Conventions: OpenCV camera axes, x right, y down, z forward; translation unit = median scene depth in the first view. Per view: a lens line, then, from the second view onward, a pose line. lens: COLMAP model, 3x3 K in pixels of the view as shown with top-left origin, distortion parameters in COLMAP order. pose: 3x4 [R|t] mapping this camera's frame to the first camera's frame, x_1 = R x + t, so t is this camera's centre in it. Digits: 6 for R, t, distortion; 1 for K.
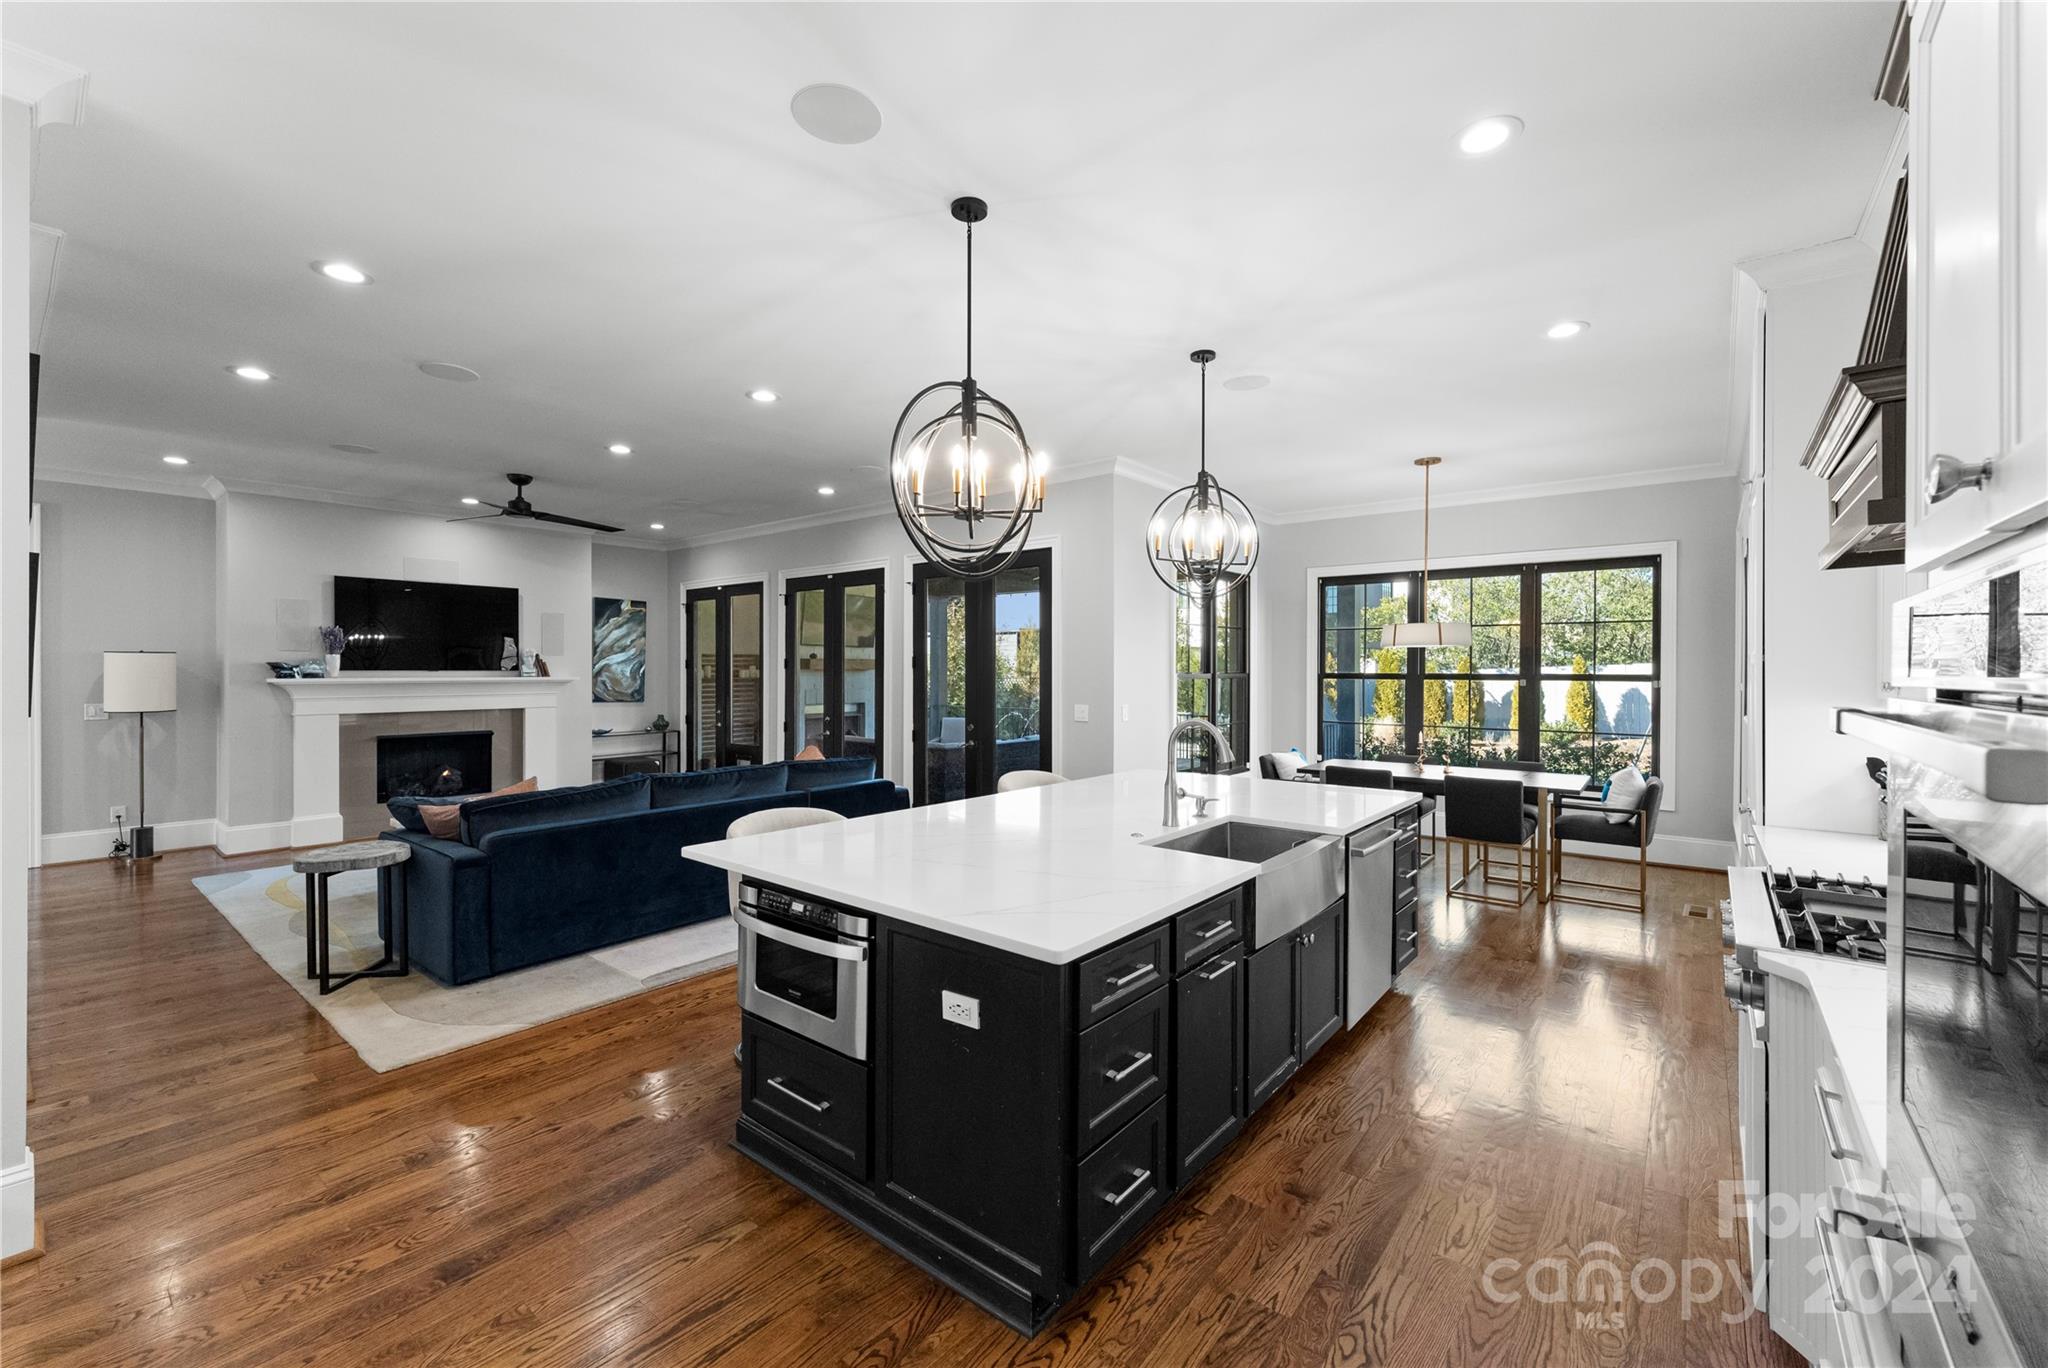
lens RADIAL K [[839.5, 0, 1026.0], [0, 839.5, 673.6], [0, 0, 1]] dist [-0.003963, -0.000749]
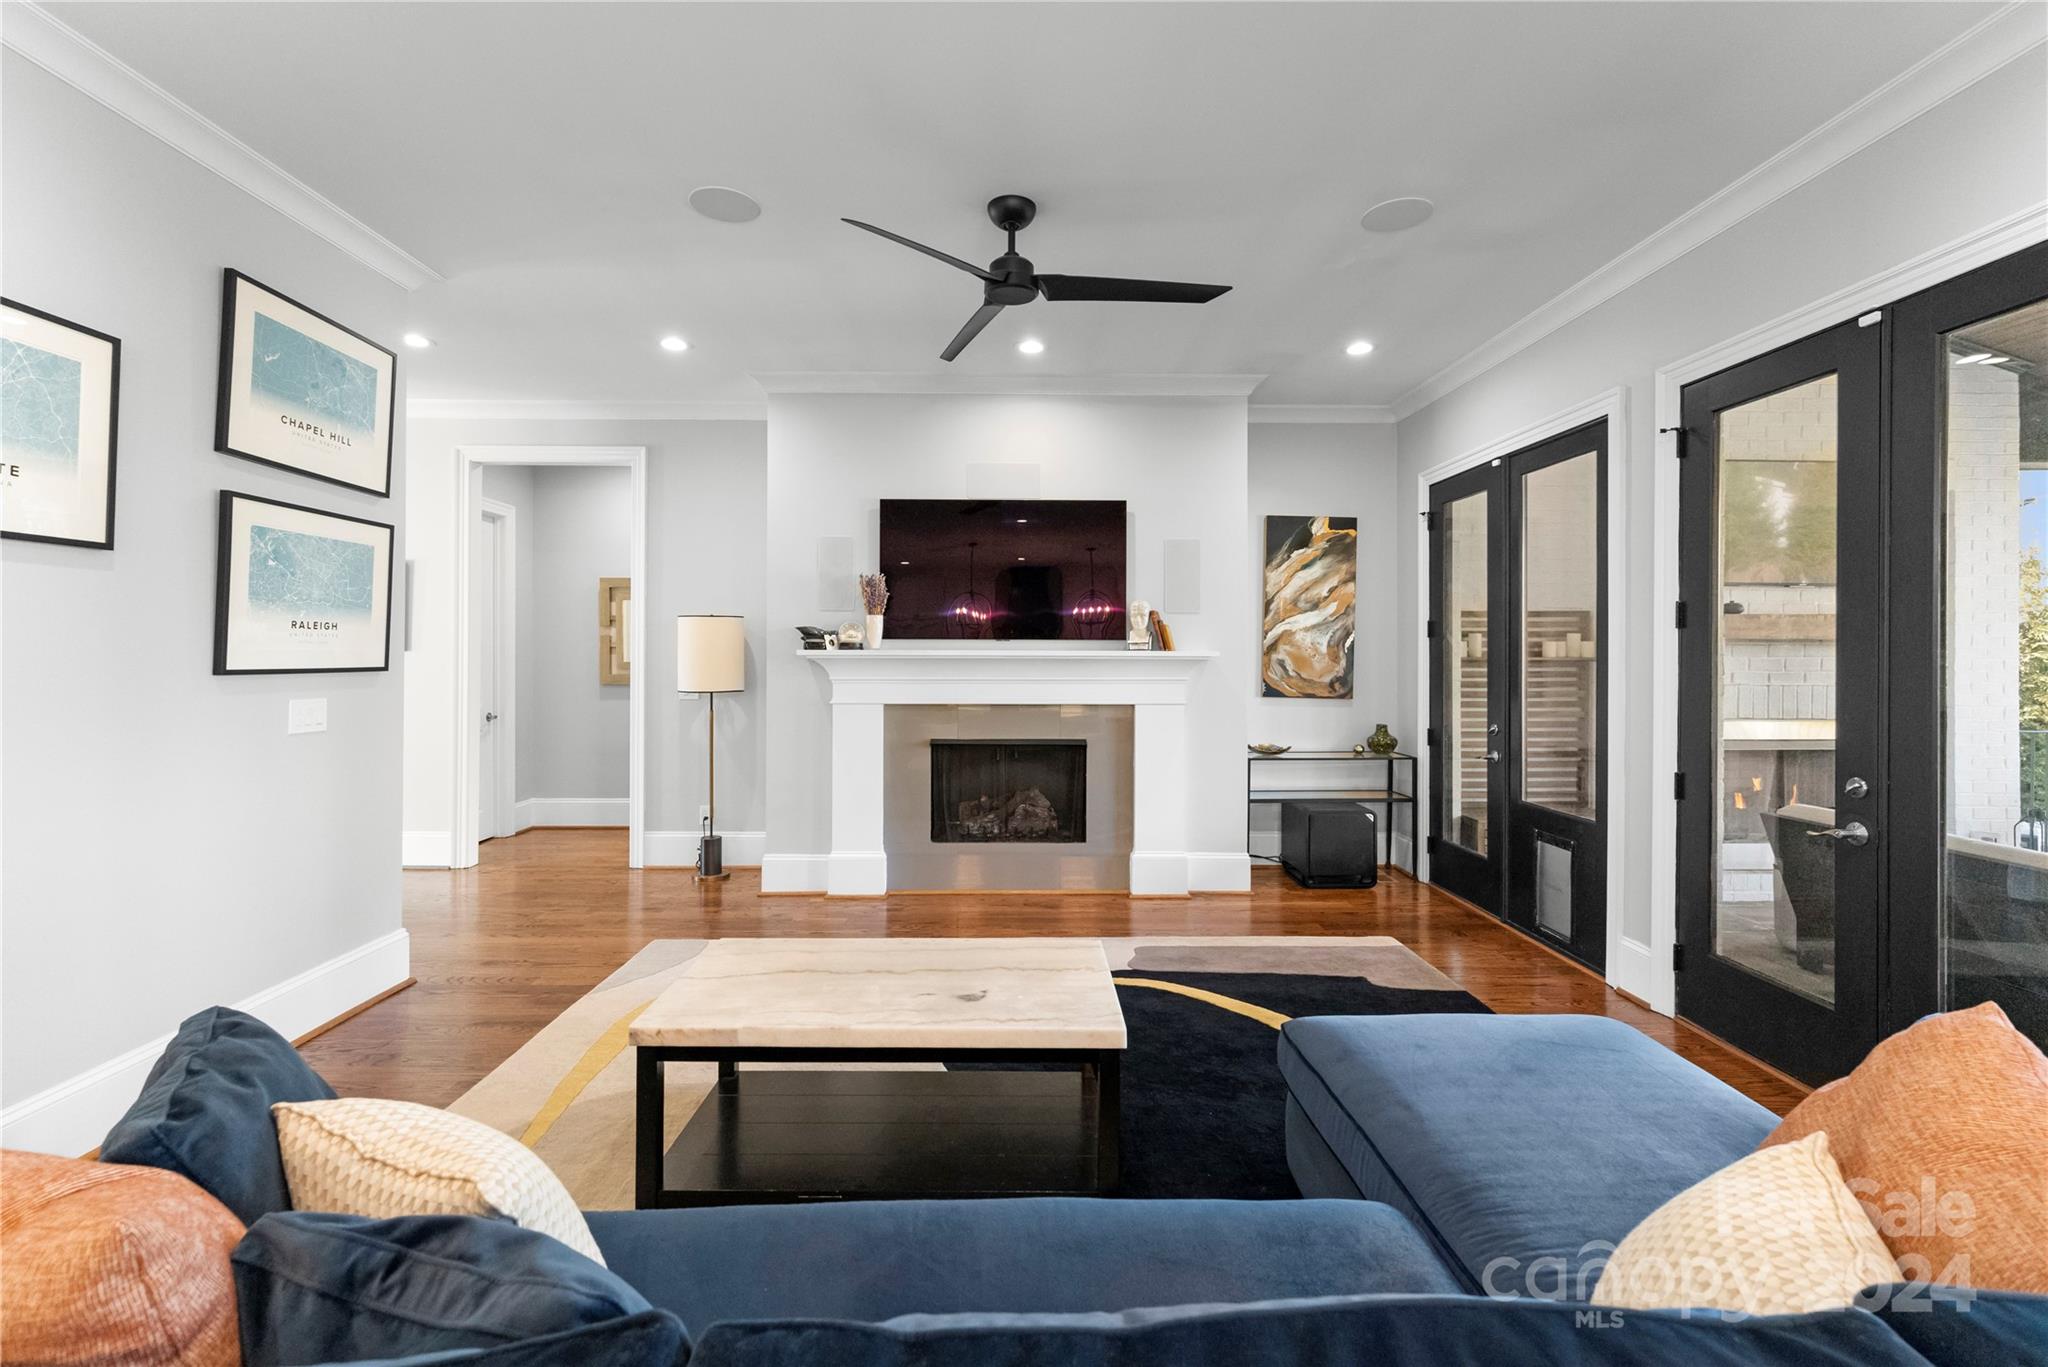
lens RADIAL K [[839.5, 0, 1021.1], [0, 839.5, 644.2], [0, 0, 1]] dist [-0.003963, -0.000749]
pose [[0.633086, -0.008898, -0.774030, -0.242539], [-0.005927, 0.999849, -0.016342, 0.011479], [0.774058, 0.014933, 0.632938, 0.705773]]
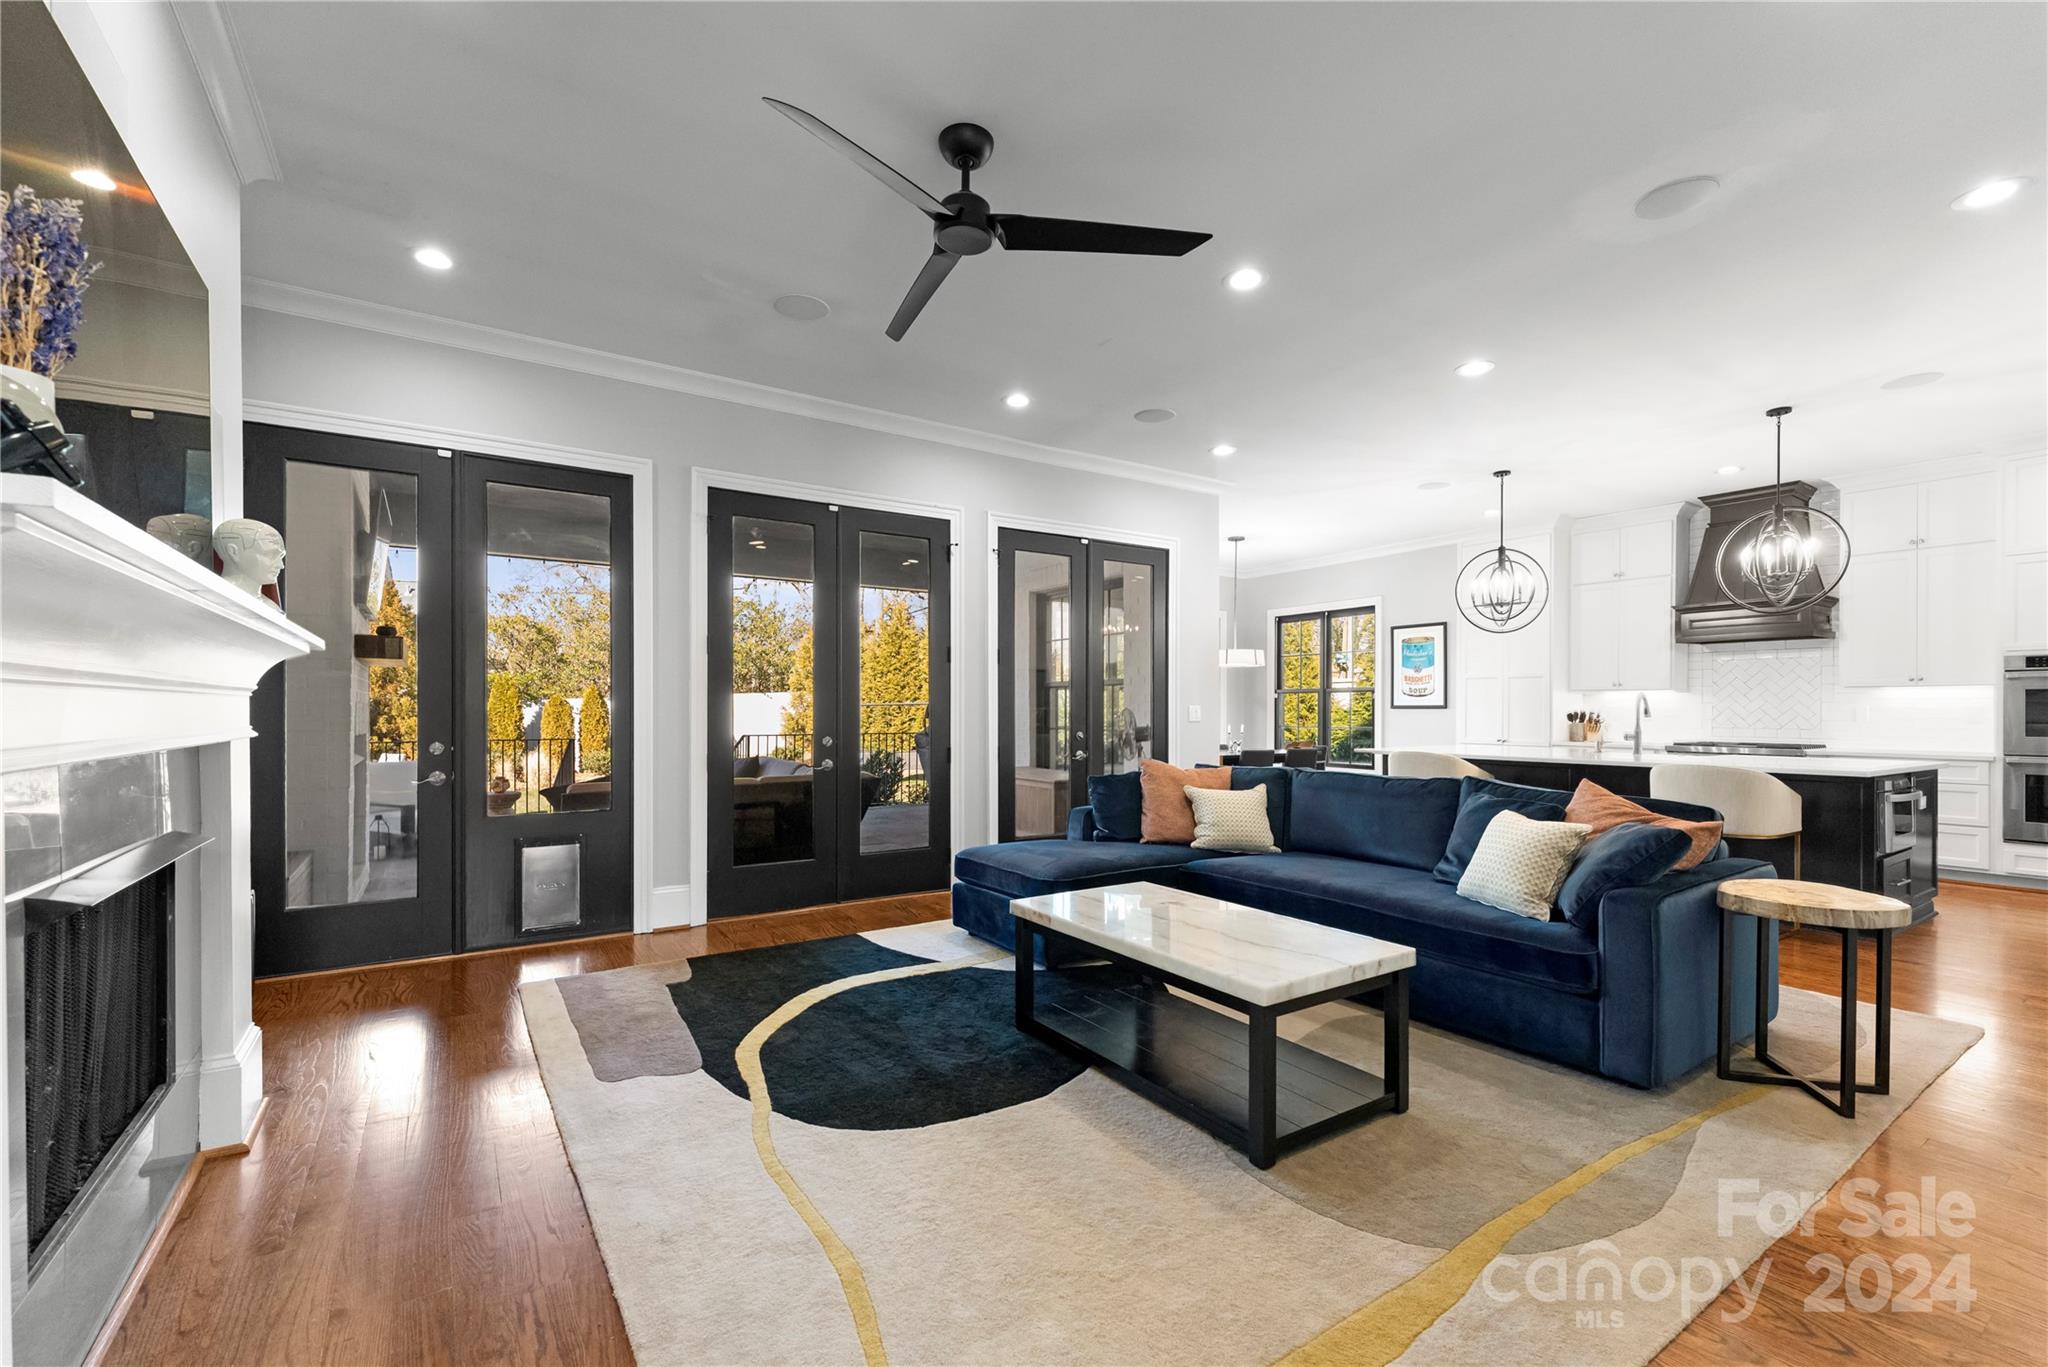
lens RADIAL K [[839.5, 0, 1019.0], [0, 839.5, 715.6], [0, 0, 1]] dist [-0.003963, -0.000749]
pose [[0.307057, -0.009413, 0.951645, -0.958279], [0.004382, 0.999954, 0.008477, 0.038667], [-0.951681, 0.001567, 0.307084, 0.839636]]
